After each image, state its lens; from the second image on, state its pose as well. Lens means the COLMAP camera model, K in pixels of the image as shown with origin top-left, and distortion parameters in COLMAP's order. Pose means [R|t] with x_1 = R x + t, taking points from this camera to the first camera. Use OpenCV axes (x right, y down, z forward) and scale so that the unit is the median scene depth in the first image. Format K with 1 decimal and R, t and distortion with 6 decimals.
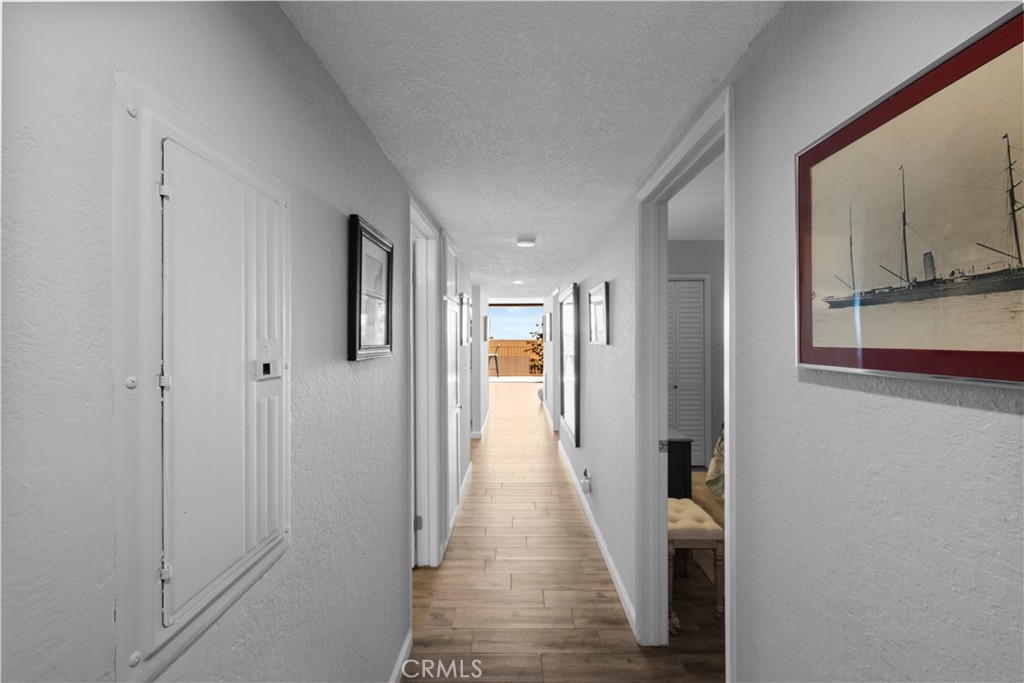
lens RADIAL K [[405.4, 0, 513.3], [0, 405.4, 337.4], [0, 0, 1]] dist [0.001930, 0.000548]
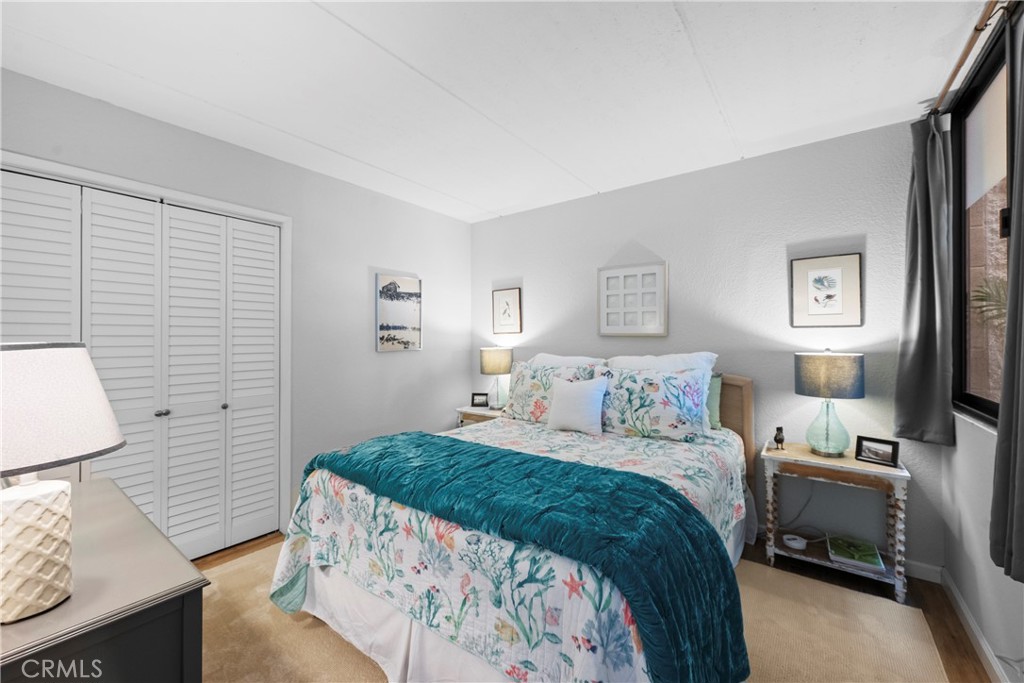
lens RADIAL K [[405.4, 0, 511.5], [0, 405.4, 337.5], [0, 0, 1]] dist [0.001930, 0.000548]
pose [[0.603779, 0.007557, 0.797116, 0.195001], [-0.006643, 0.999968, -0.004449, 0.027702], [-0.797124, -0.002609, 0.603810, 0.354137]]
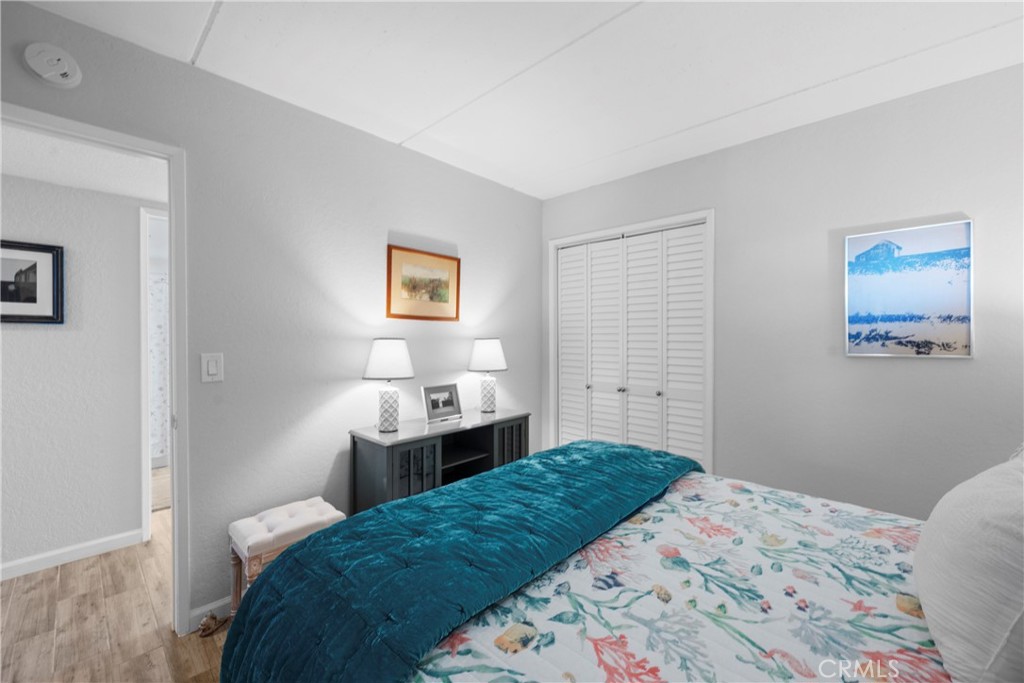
lens RADIAL K [[405.4, 0, 508.0], [0, 405.4, 336.7], [0, 0, 1]] dist [0.001930, 0.000548]
pose [[0.724668, 0.010620, -0.689016, 0.683501], [-0.006809, 0.999943, 0.008251, 0.027069], [0.689065, -0.001288, 0.724699, 0.365104]]
